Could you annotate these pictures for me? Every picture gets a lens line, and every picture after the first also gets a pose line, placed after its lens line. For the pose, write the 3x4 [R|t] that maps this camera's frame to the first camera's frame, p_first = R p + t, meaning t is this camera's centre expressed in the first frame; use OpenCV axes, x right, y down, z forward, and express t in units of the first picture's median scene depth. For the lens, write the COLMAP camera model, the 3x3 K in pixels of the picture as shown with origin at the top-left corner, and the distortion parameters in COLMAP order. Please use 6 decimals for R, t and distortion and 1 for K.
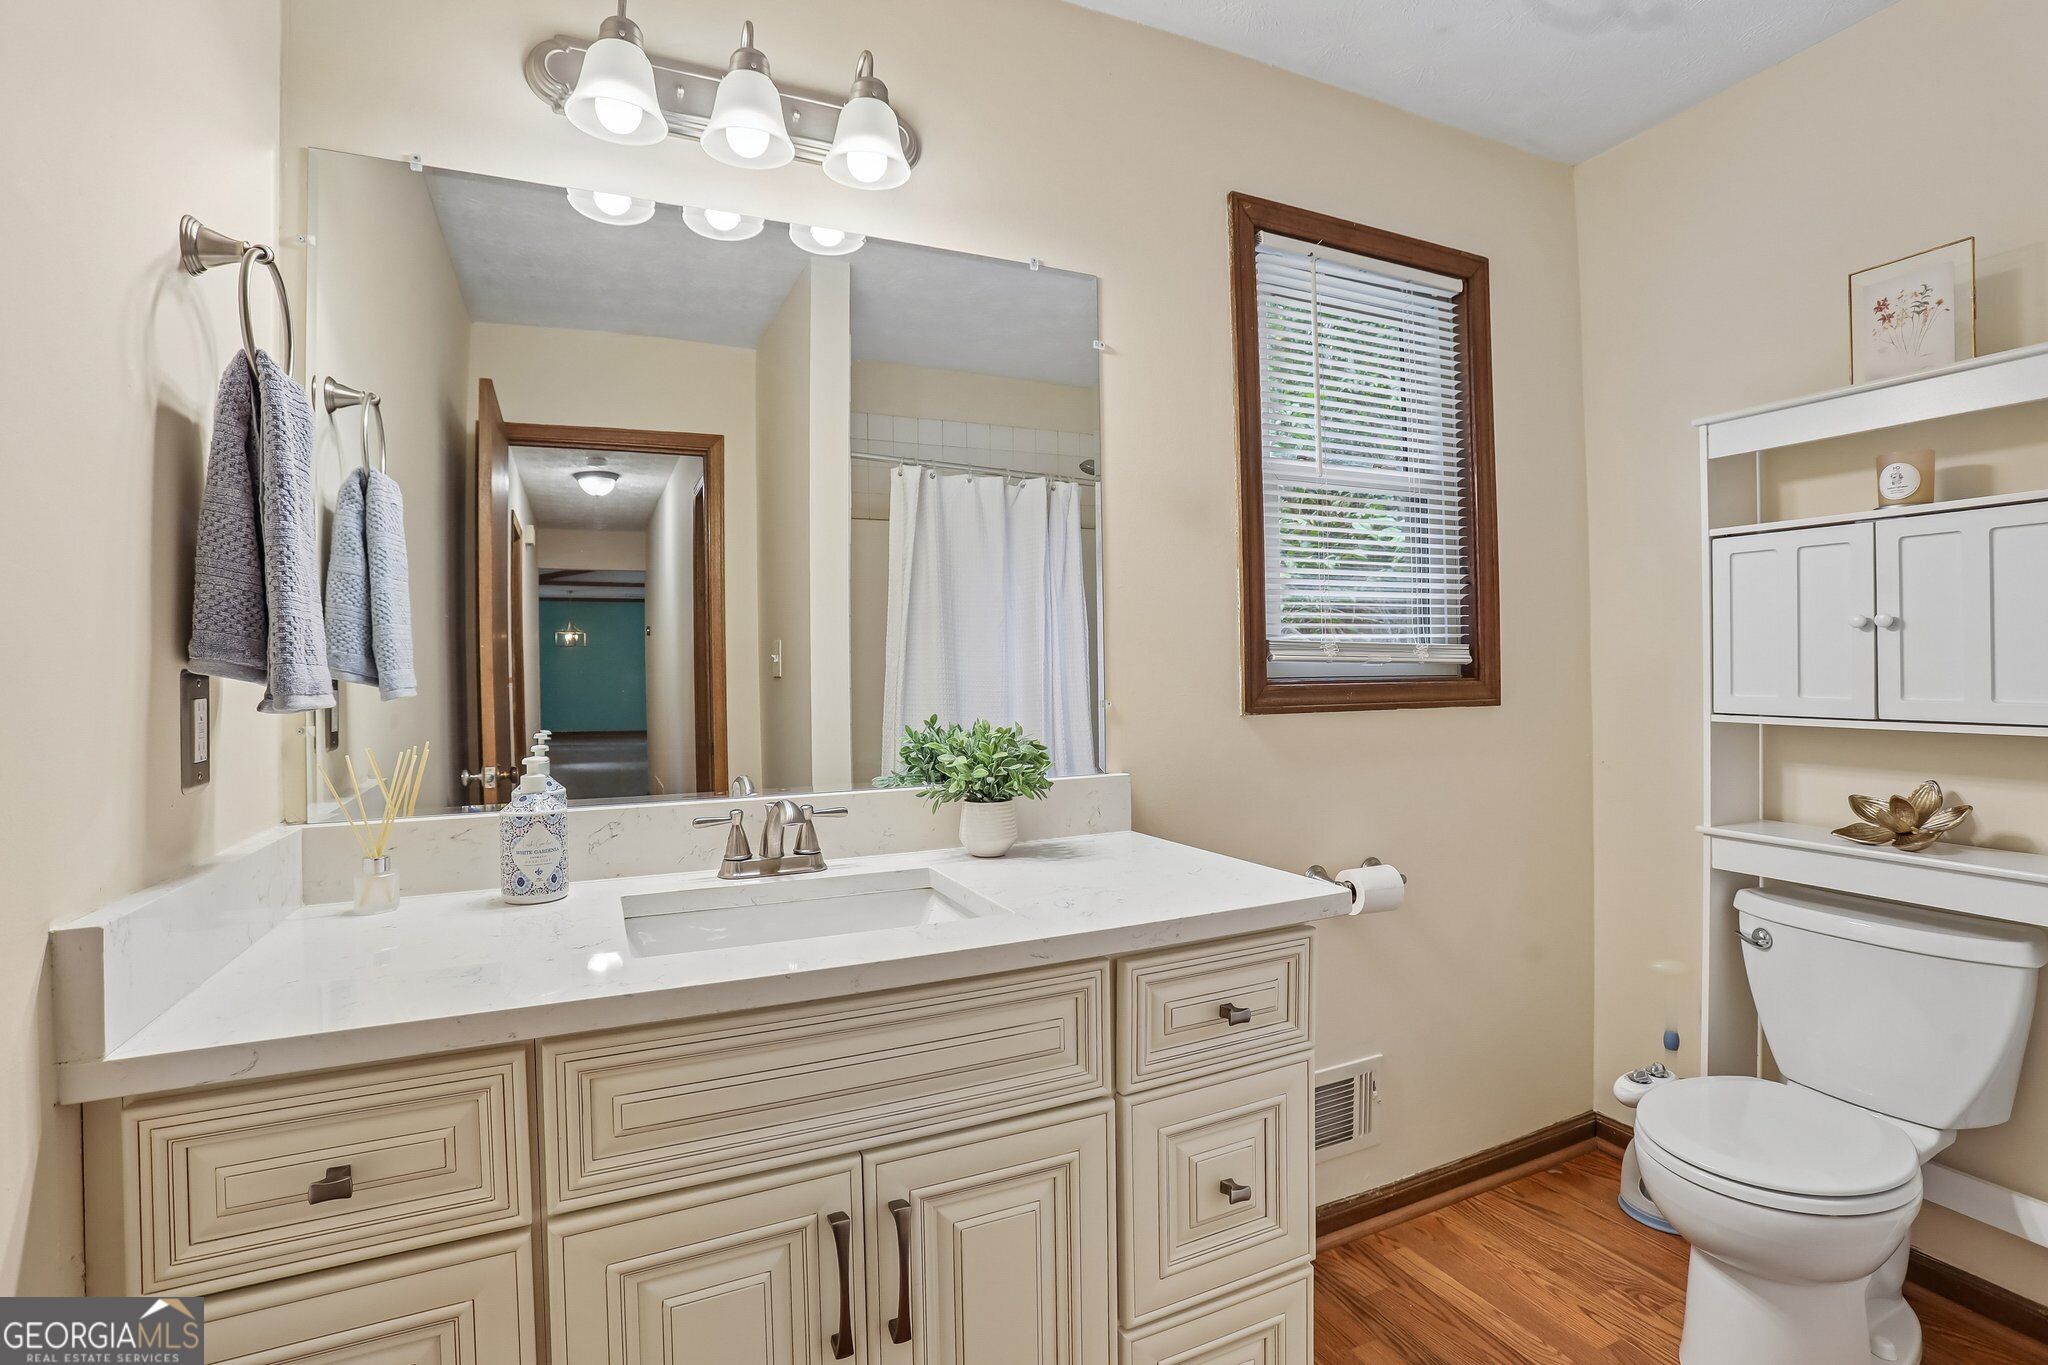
lens RADIAL K [[940.5, 0, 1019.7], [0, 940.5, 676.1], [0, 0, 1]] dist [-0.069176, 0.028776]
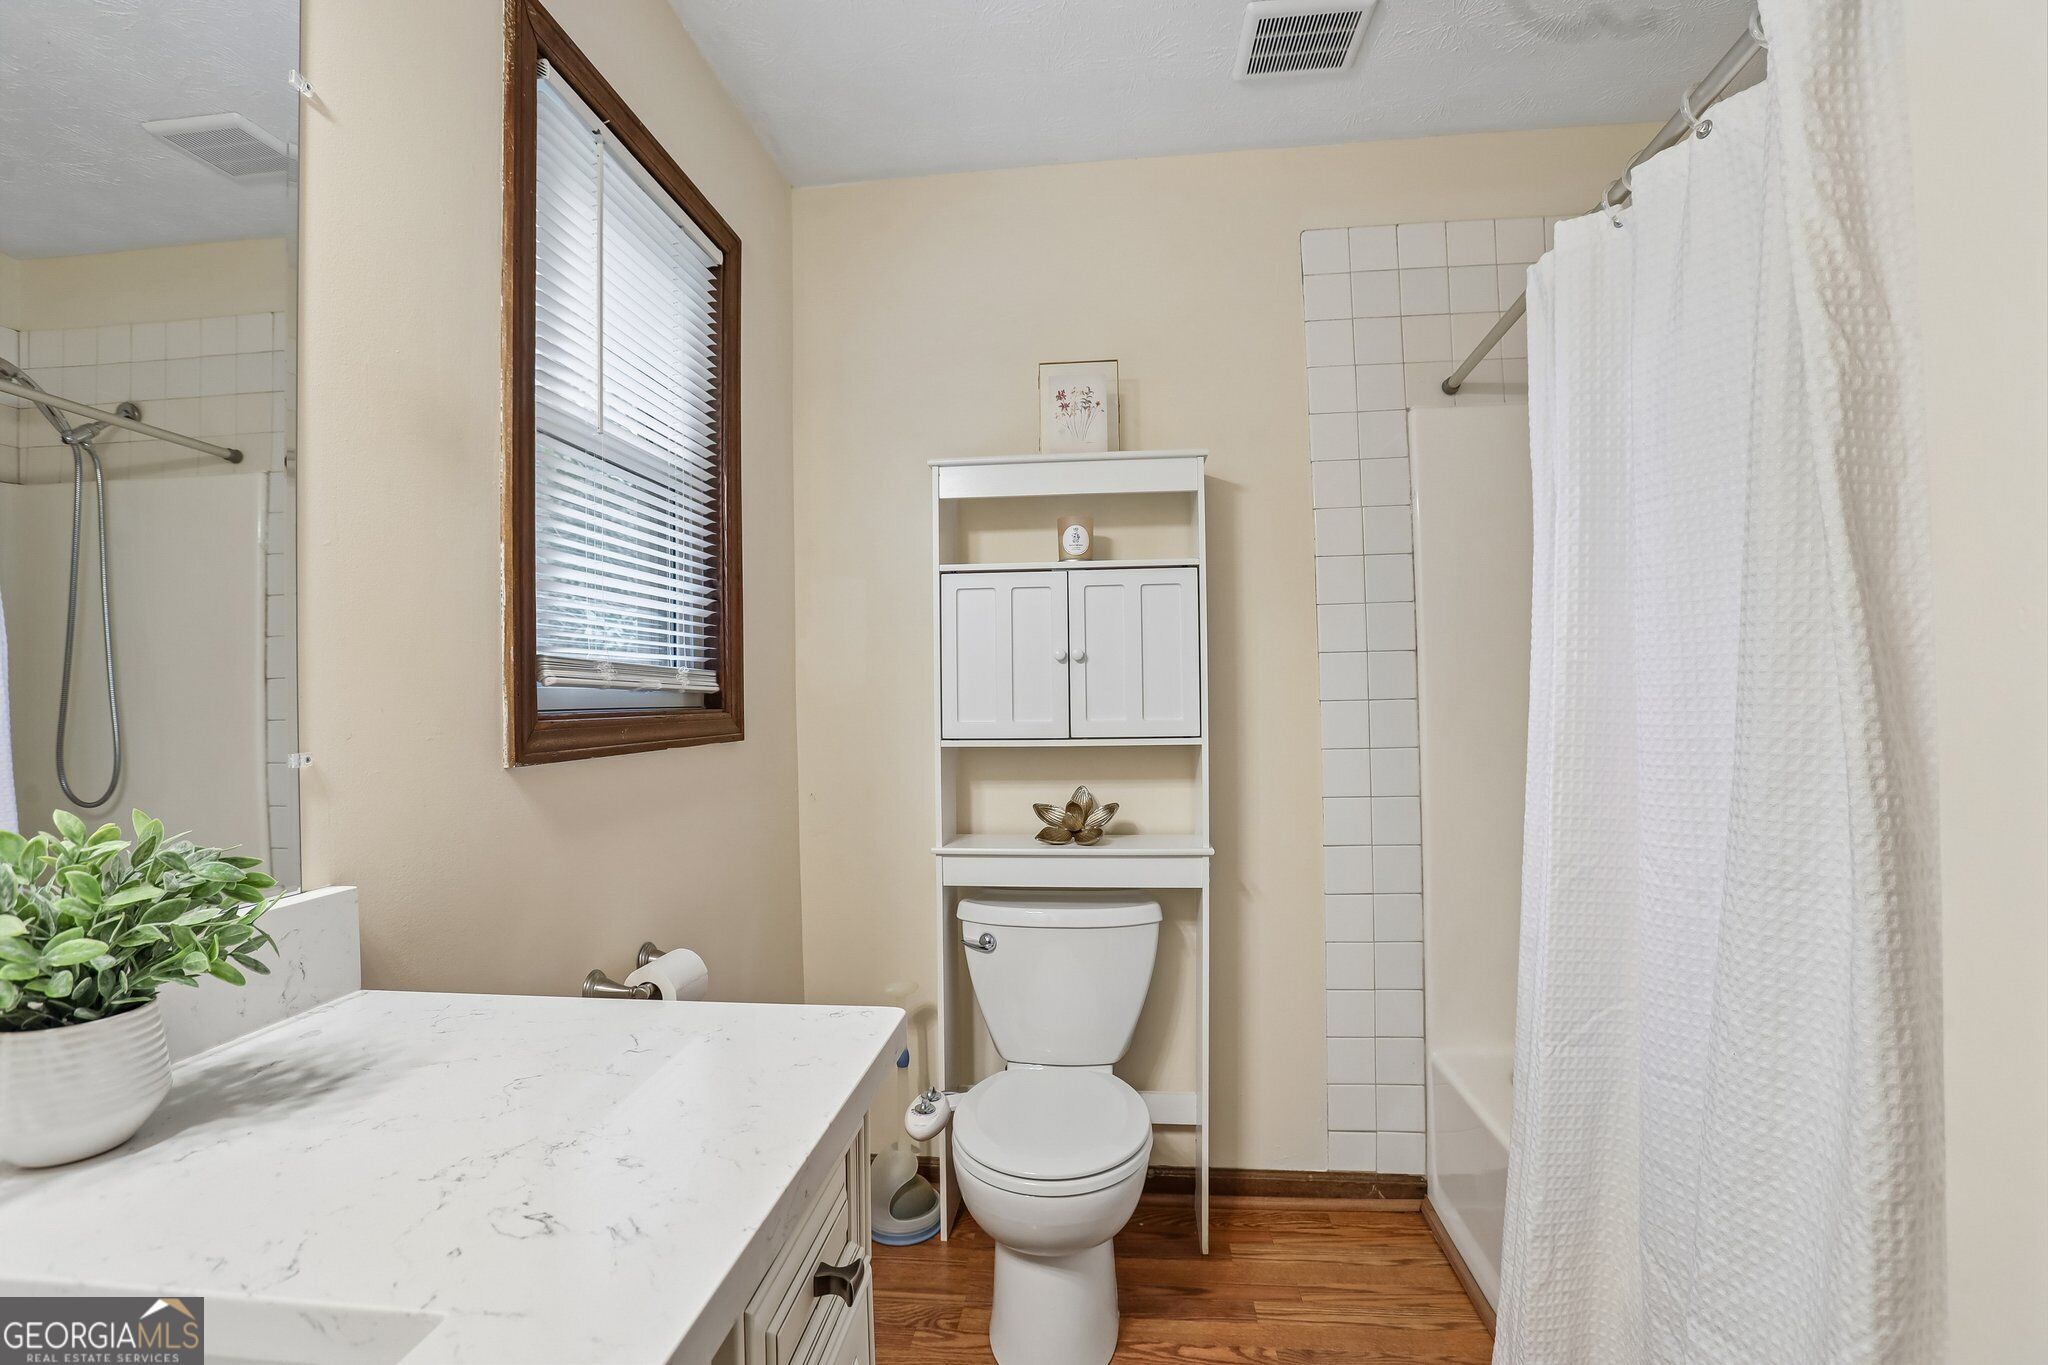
lens RADIAL K [[940.5, 0, 1019.7], [0, 940.5, 676.1], [0, 0, 1]] dist [-0.069176, 0.028776]
pose [[0.521432, 0.018695, 0.853088, -0.123683], [0.018744, 0.999268, -0.033356, 0.006546], [-0.853087, 0.033383, 0.520700, 0.361606]]
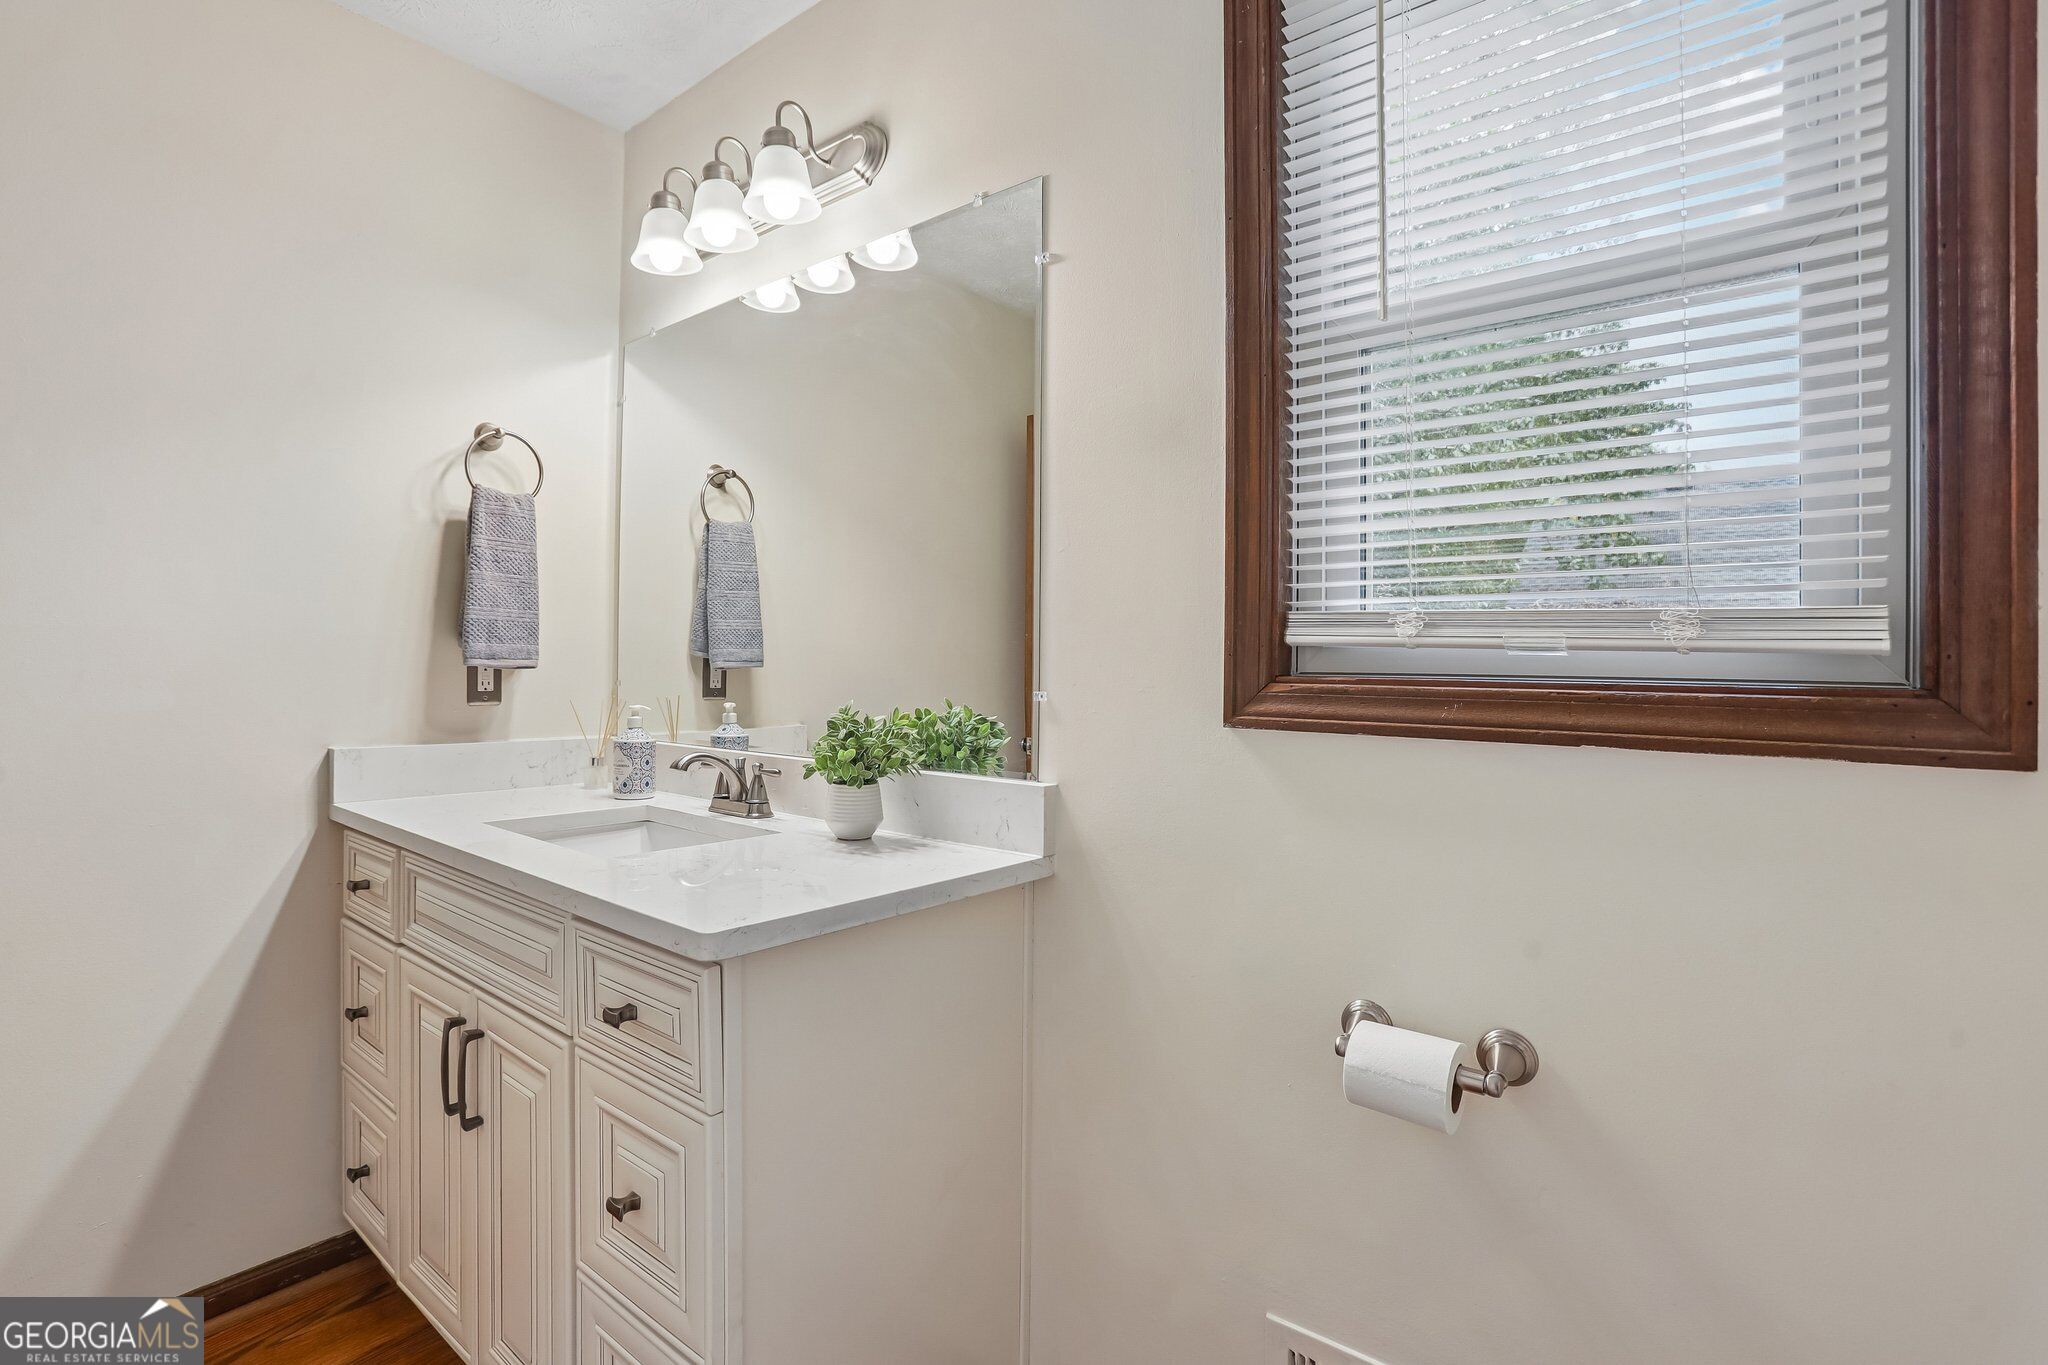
lens RADIAL K [[982.9, 0, 1027.6], [0, 982.9, 670.8], [0, 0, 1]] dist [-0.000485, -0.000163]
pose [[0.430450, 0.022258, -0.902340, 0.798781], [-0.020821, 0.999675, 0.014726, -0.004778], [0.902374, 0.012449, 0.430773, 0.570746]]
